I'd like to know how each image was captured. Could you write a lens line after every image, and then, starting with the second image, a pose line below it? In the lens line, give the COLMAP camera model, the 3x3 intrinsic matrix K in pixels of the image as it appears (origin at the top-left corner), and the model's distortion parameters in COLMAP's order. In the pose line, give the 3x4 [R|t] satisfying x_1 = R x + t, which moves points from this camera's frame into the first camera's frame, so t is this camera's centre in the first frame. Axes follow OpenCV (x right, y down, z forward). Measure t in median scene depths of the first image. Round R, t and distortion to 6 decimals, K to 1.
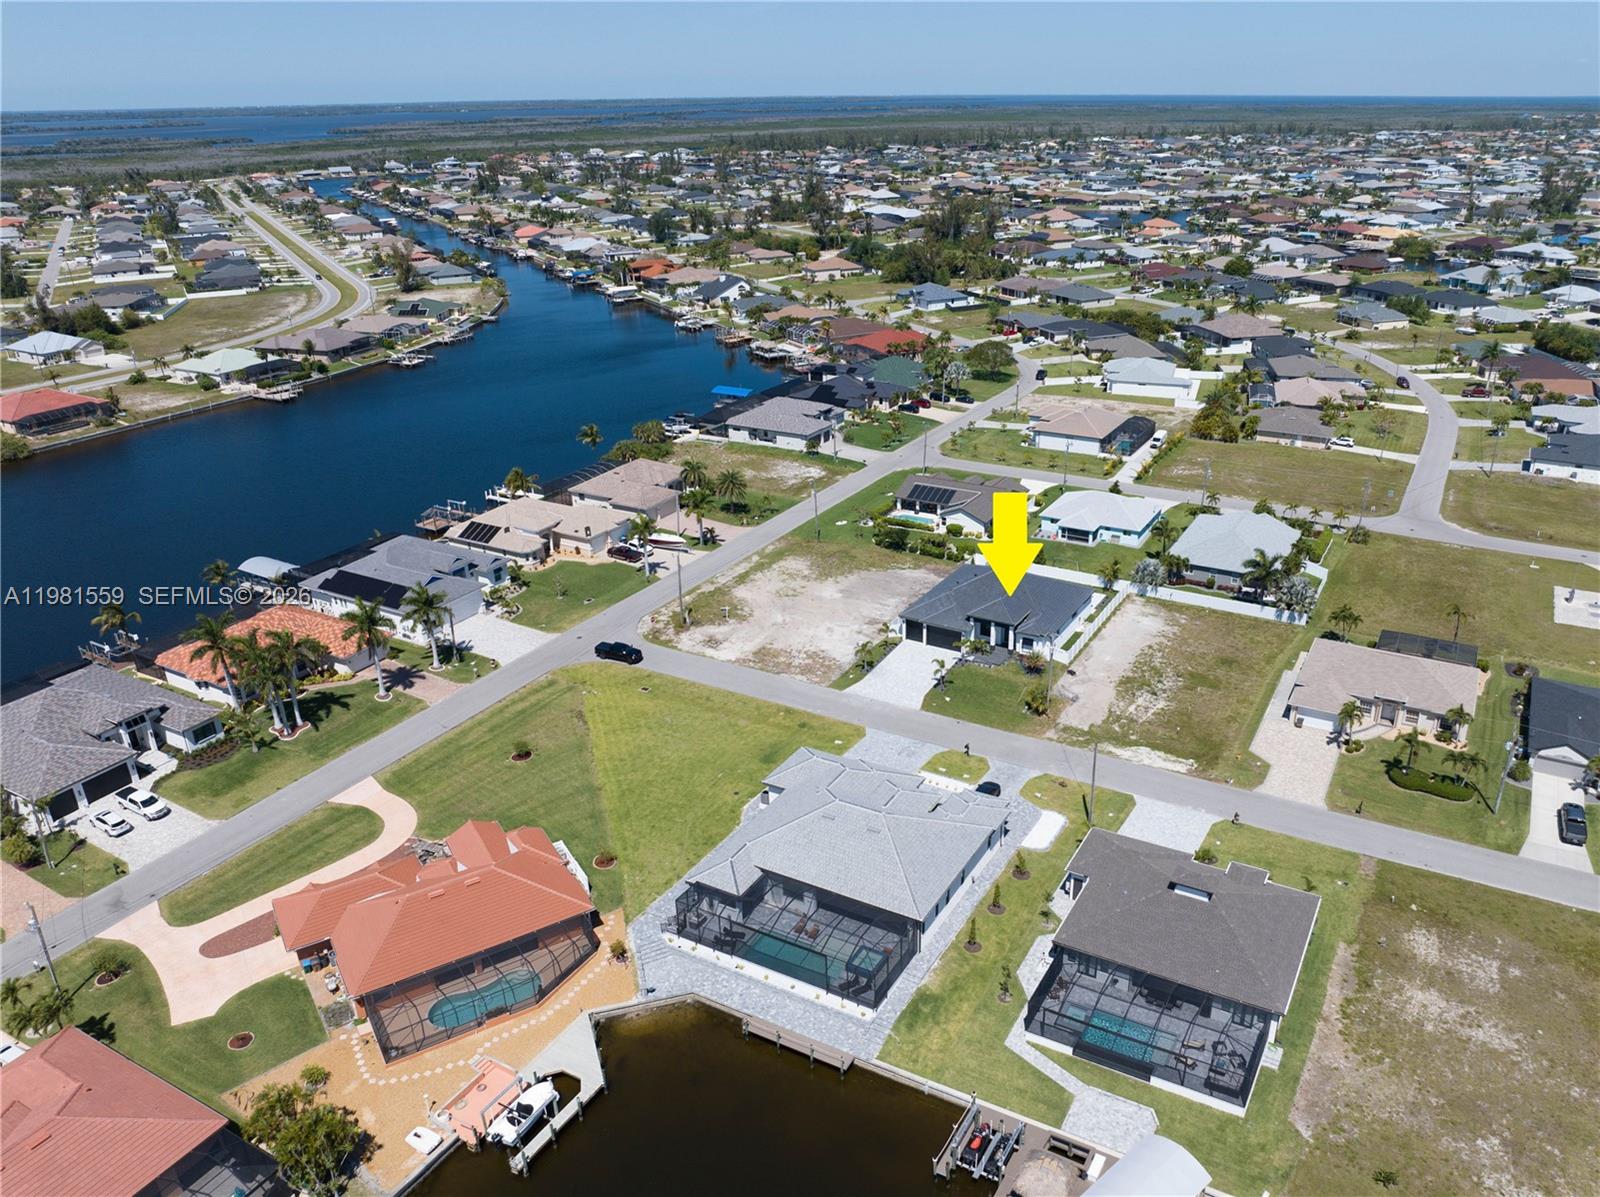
lens RADIAL K [[1235.0, 0, 800.0], [0, 1235.0, 598.5], [0, 0, 1]] dist [-0.040713, -0.005195]
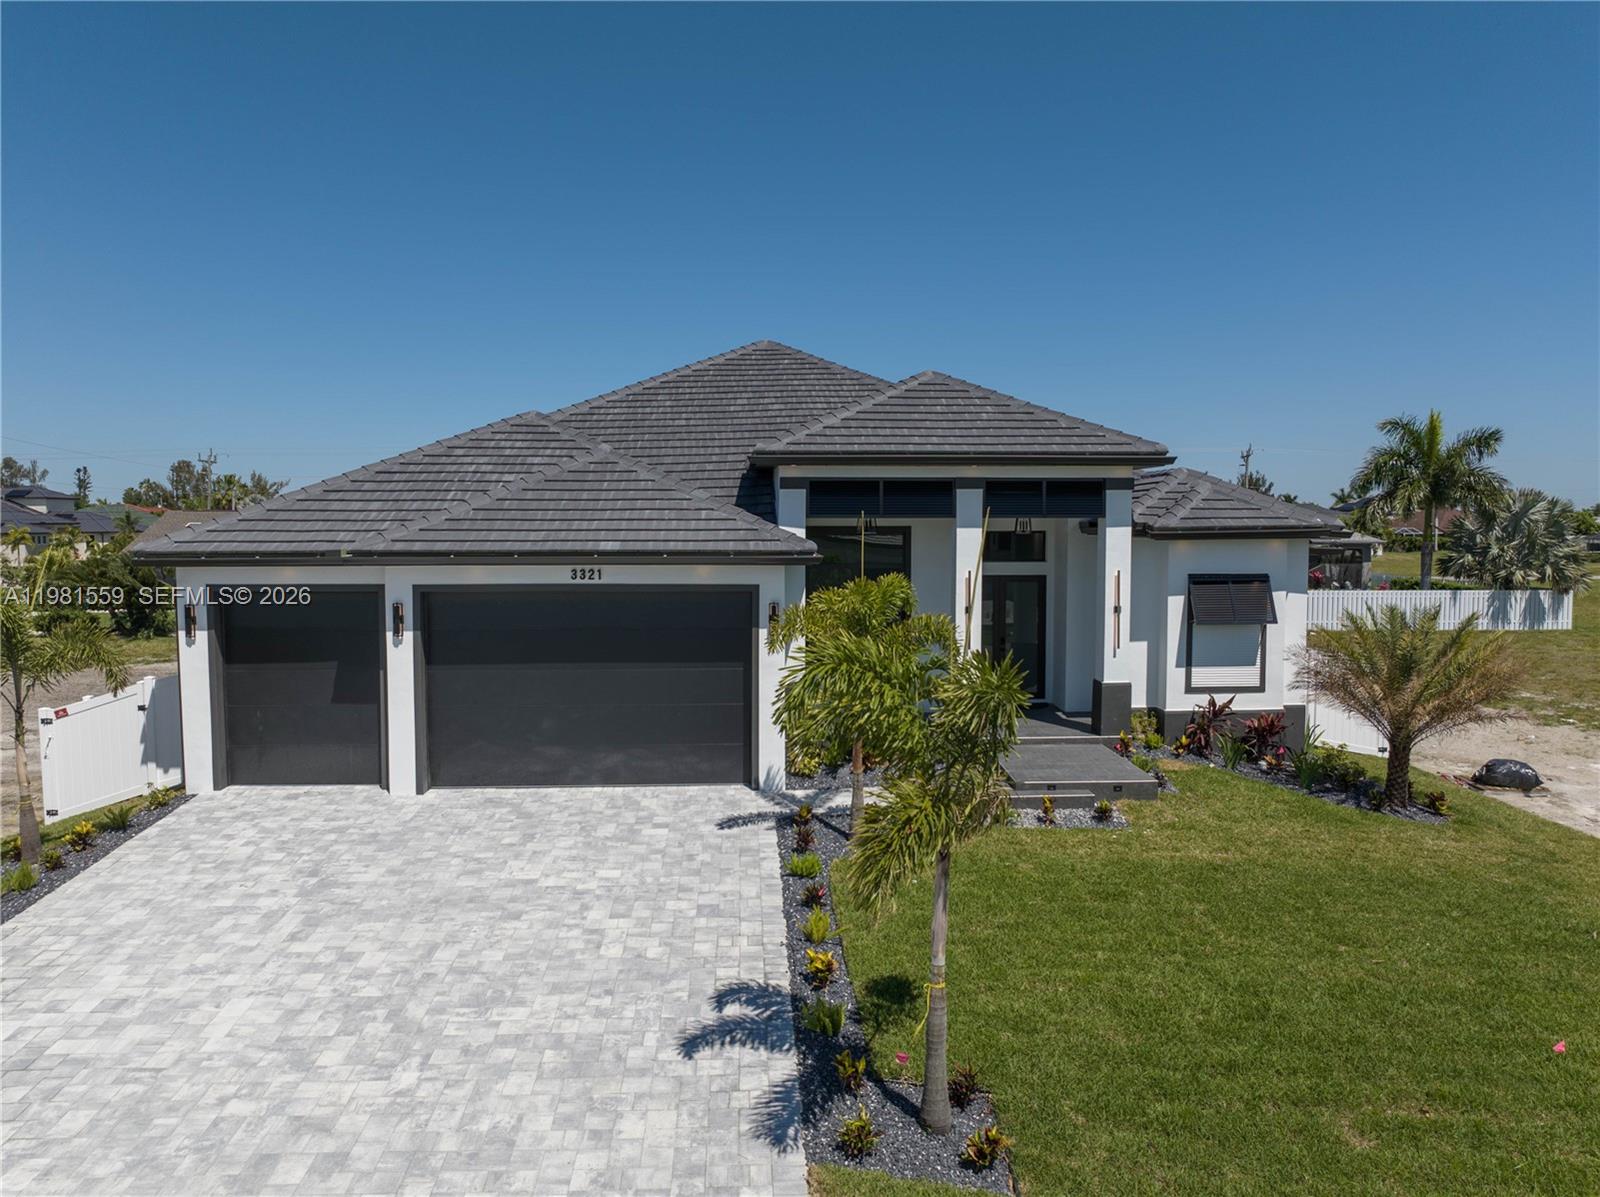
lens RADIAL K [[1177.2, 0, 800.0], [0, 1177.2, 598.5], [0, 0, 1]] dist [-0.077170, 0.052920]
pose [[0.844361, -0.026436, 0.535123, 0.049113], [0.201129, 0.941375, -0.270852, 0.037942], [-0.496591, 0.336325, 0.800177, 0.575870]]
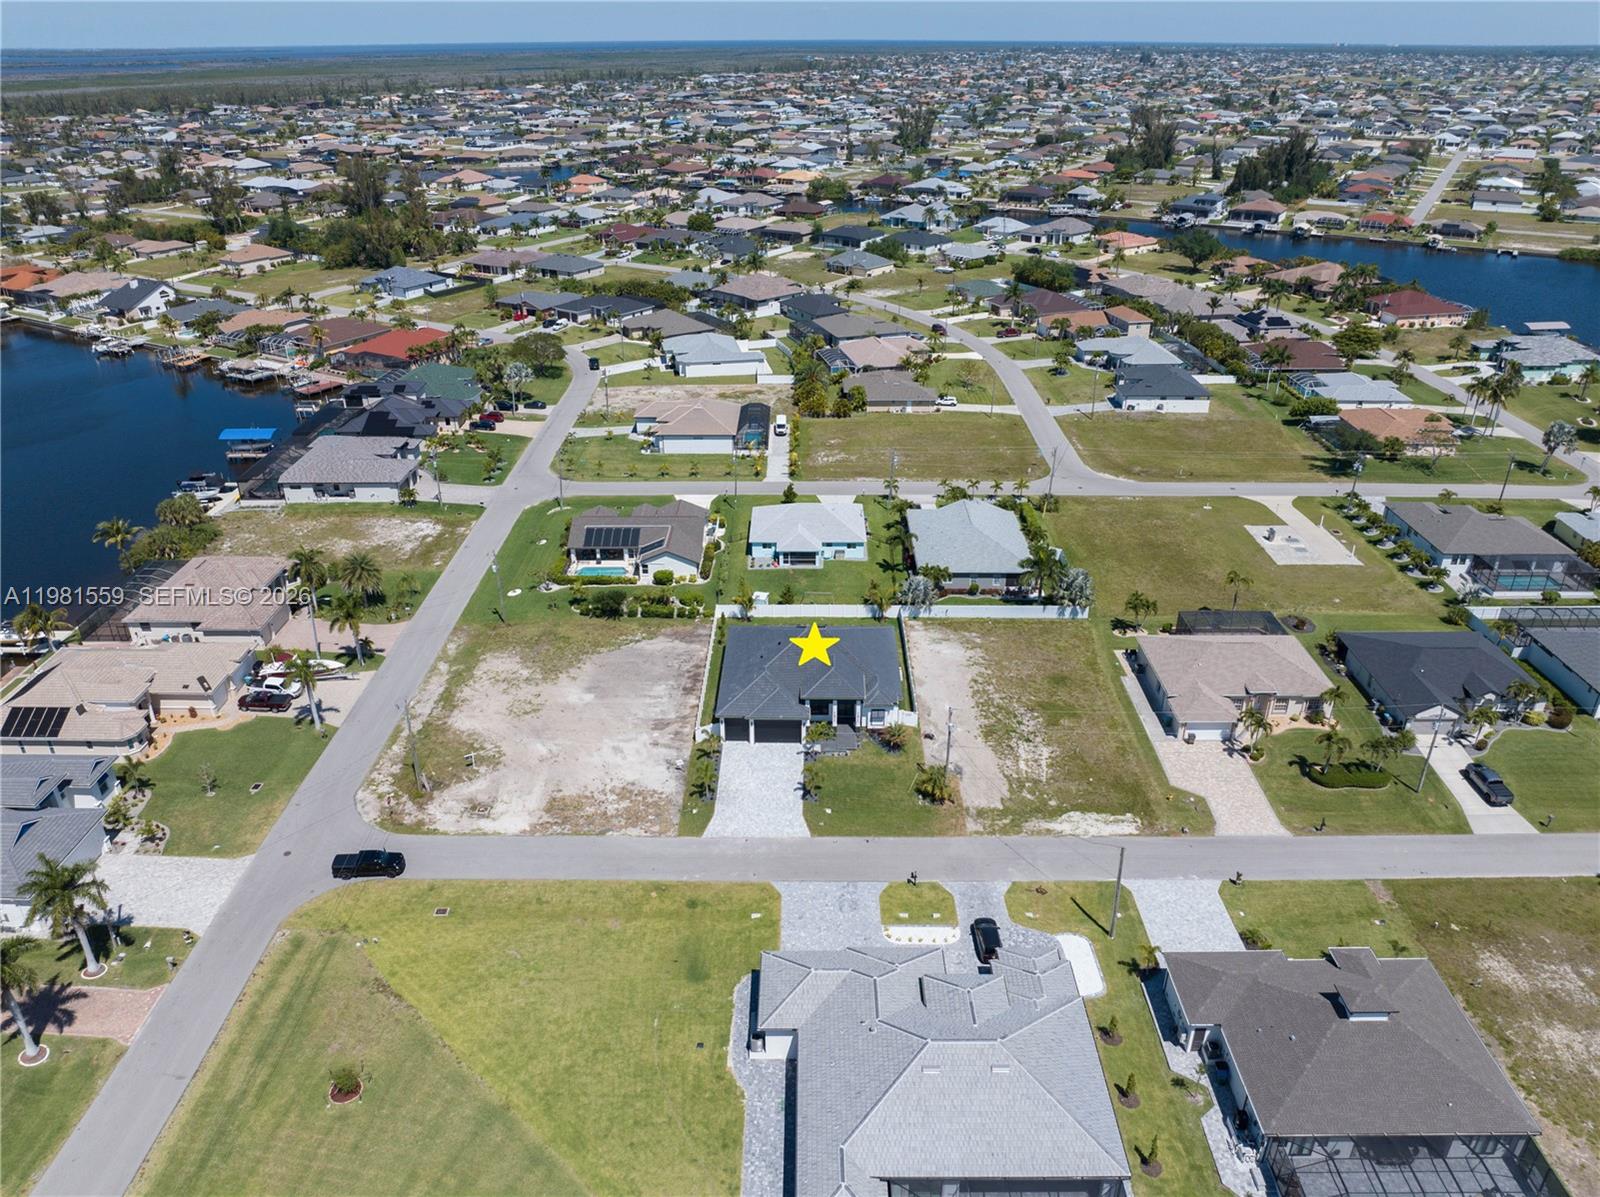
lens RADIAL K [[1235.0, 0, 800.0], [0, 1235.0, 598.5], [0, 0, 1]] dist [-0.040713, -0.005195]
pose [[0.870835, -0.199377, 0.449328, -0.139181], [0.182953, 0.979845, 0.080202, -0.074021], [-0.456263, 0.012363, 0.889759, 0.171603]]
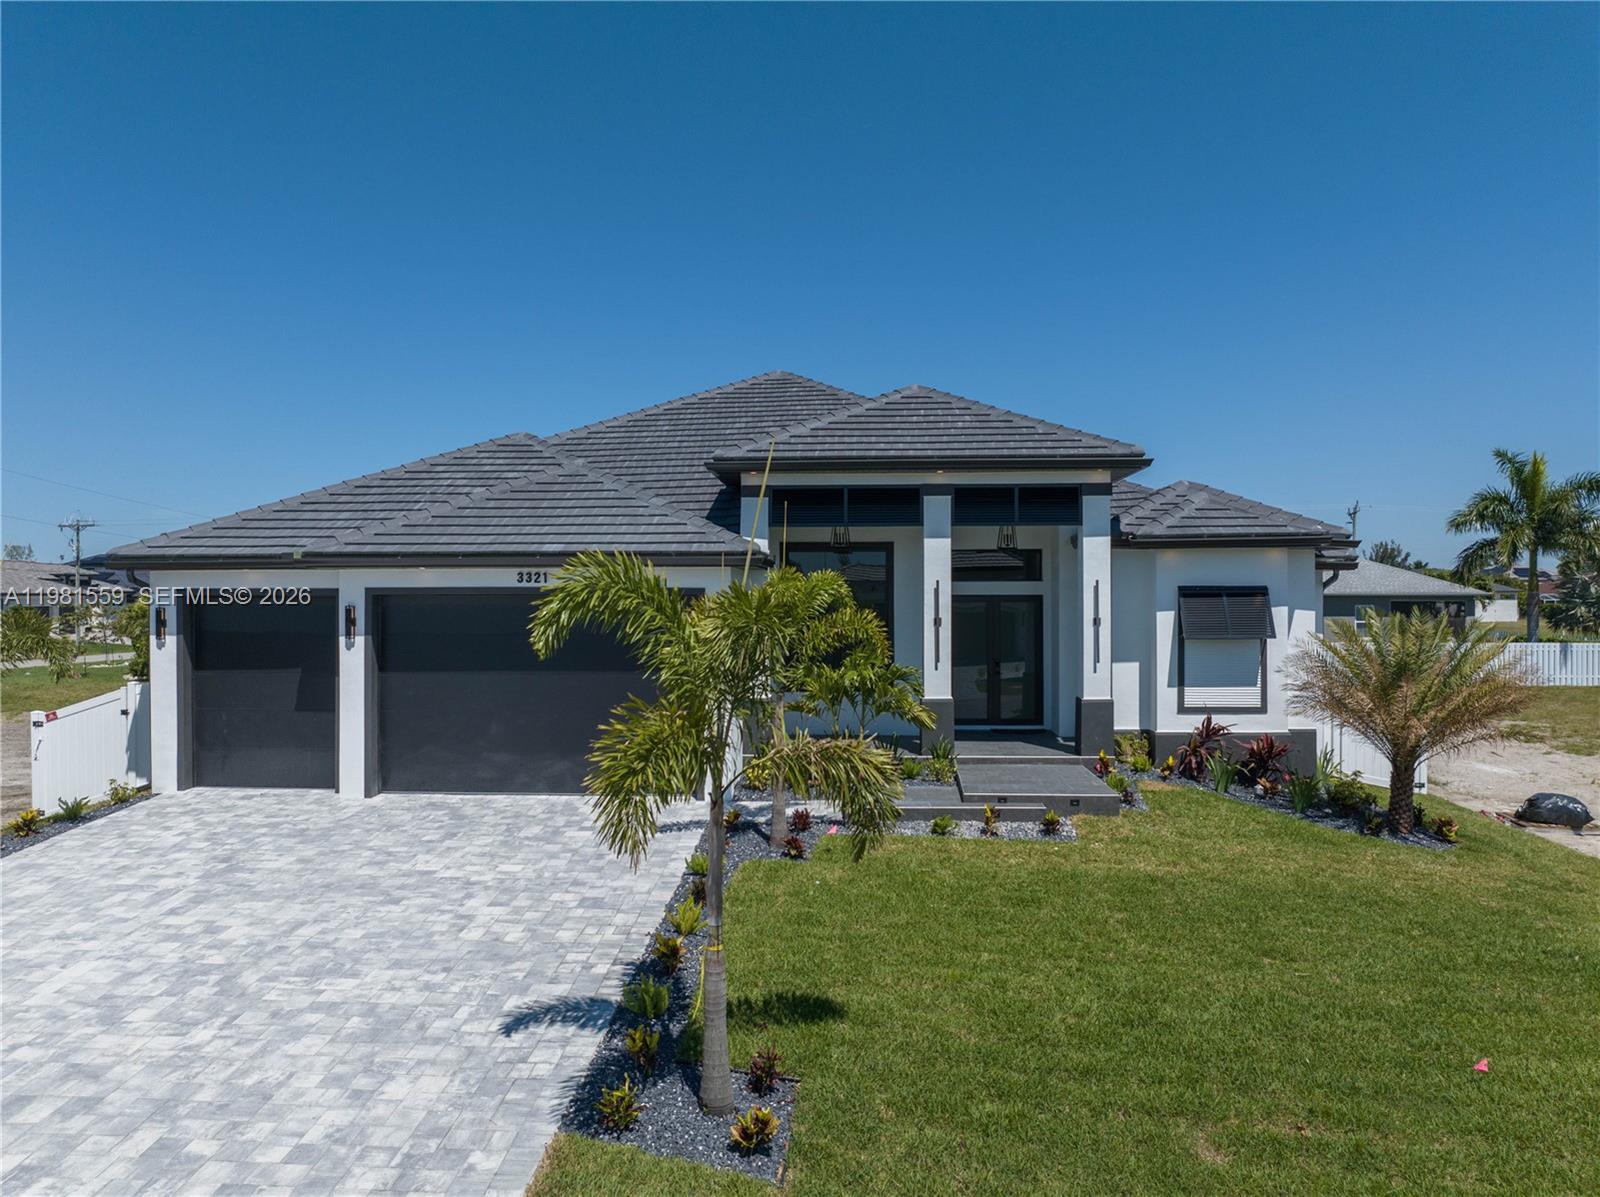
lens RADIAL K [[1177.2, 0, 800.0], [0, 1177.2, 598.5], [0, 0, 1]] dist [-0.077170, 0.052920]
pose [[0.897498, 0.008513, 0.440936, 0.059235], [0.164616, 0.921086, -0.352849, 0.043319], [-0.409144, 0.389266, 0.825271, 0.574231]]
